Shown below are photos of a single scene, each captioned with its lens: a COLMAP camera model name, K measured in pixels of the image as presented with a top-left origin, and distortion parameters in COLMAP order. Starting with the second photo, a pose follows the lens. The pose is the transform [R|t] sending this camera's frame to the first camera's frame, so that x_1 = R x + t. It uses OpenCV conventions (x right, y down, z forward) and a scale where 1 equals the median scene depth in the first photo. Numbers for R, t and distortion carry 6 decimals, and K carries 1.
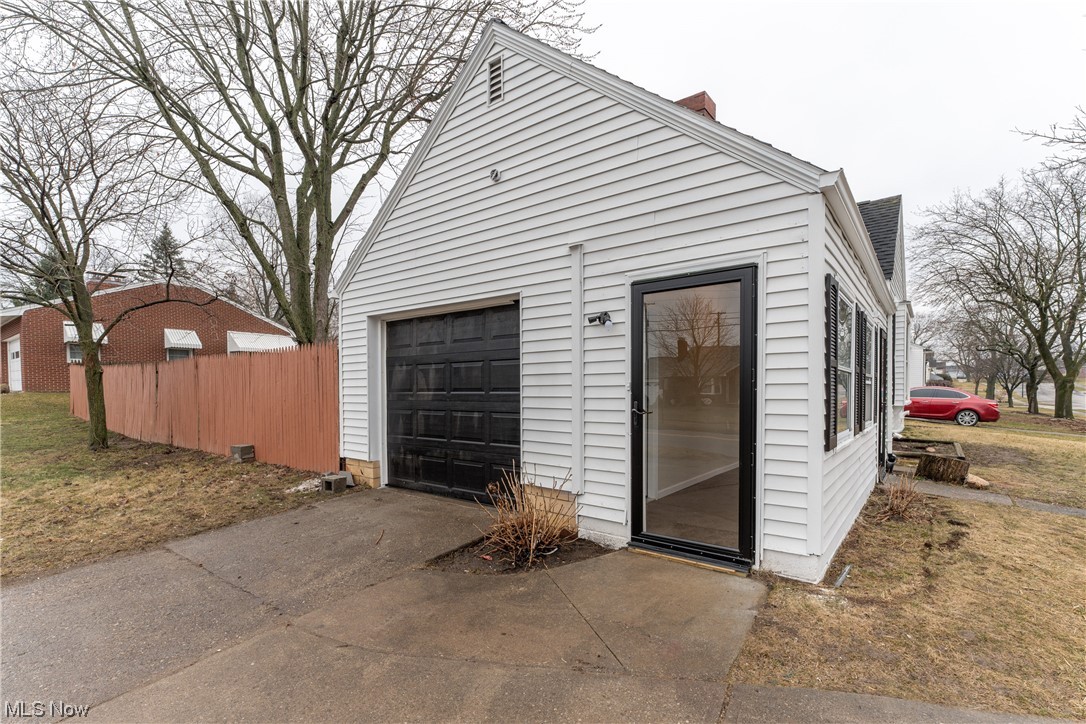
lens RADIAL K [[500.1, 0, 544.5], [0, 500.1, 399.3], [0, 0, 1]] dist [-0.000777, -0.000113]
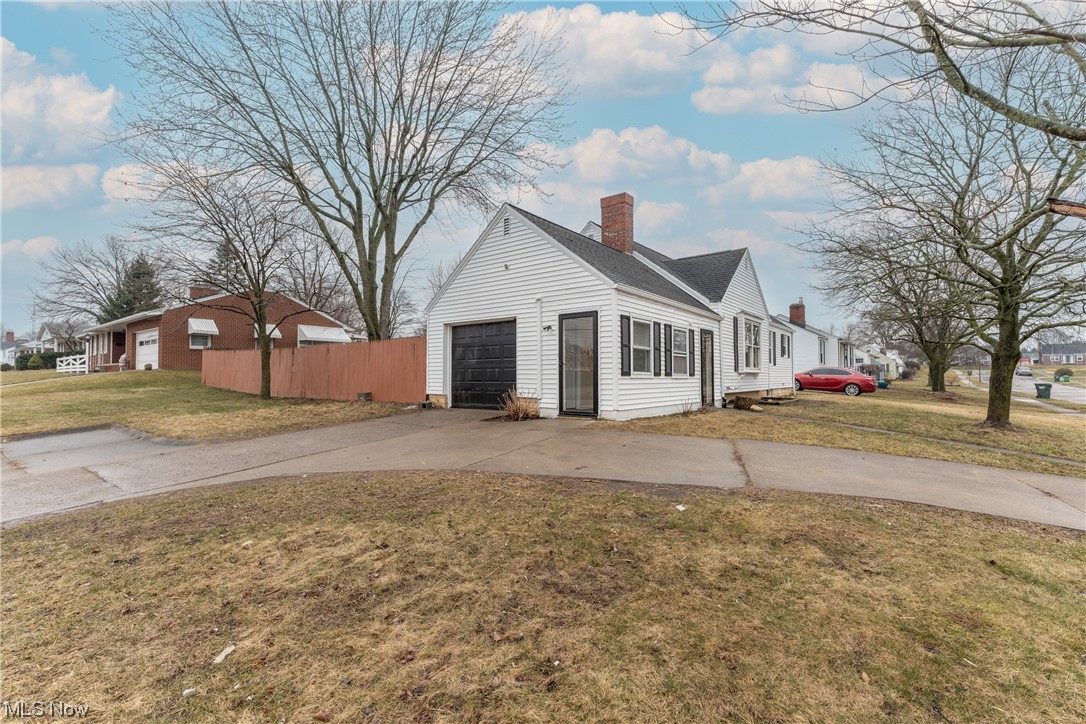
lens RADIAL K [[487.0, 0, 543.0], [0, 487.0, 362.0], [0, 0, 1]] dist [-0.000502, -0.000048]
pose [[0.999943, 0.001417, -0.010625, 0.075815], [-0.001956, 0.998703, -0.050873, 0.090255], [0.010539, 0.050890, 0.998649, -0.966879]]
